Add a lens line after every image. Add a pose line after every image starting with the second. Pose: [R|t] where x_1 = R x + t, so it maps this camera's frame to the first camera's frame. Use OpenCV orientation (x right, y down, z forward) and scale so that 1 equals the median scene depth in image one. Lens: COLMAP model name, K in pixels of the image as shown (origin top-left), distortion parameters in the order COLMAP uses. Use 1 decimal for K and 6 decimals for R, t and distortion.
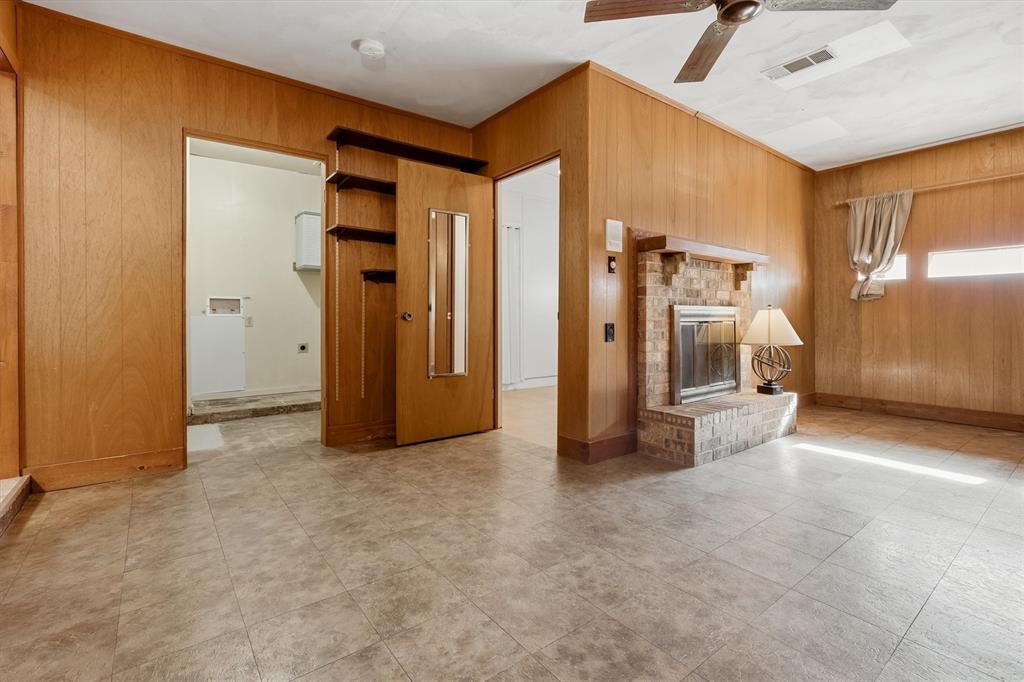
lens RADIAL K [[470.0, 0, 515.9], [0, 470.0, 334.1], [0, 0, 1]] dist [-0.002719, 0.000043]
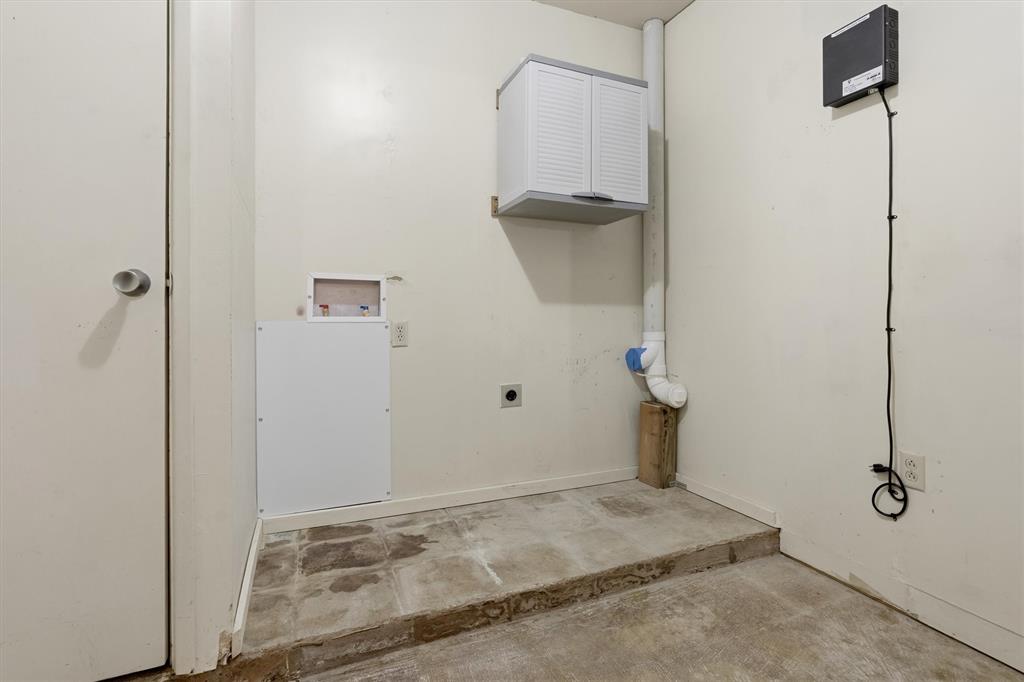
lens RADIAL K [[470.0, 0, 508.7], [0, 470.0, 338.5], [0, 0, 1]] dist [-0.002719, 0.000043]
pose [[0.966296, 0.004195, -0.257398, -0.304588], [-0.005880, 0.999966, -0.005777, -0.018082], [0.257365, 0.007096, 0.966288, 0.515489]]
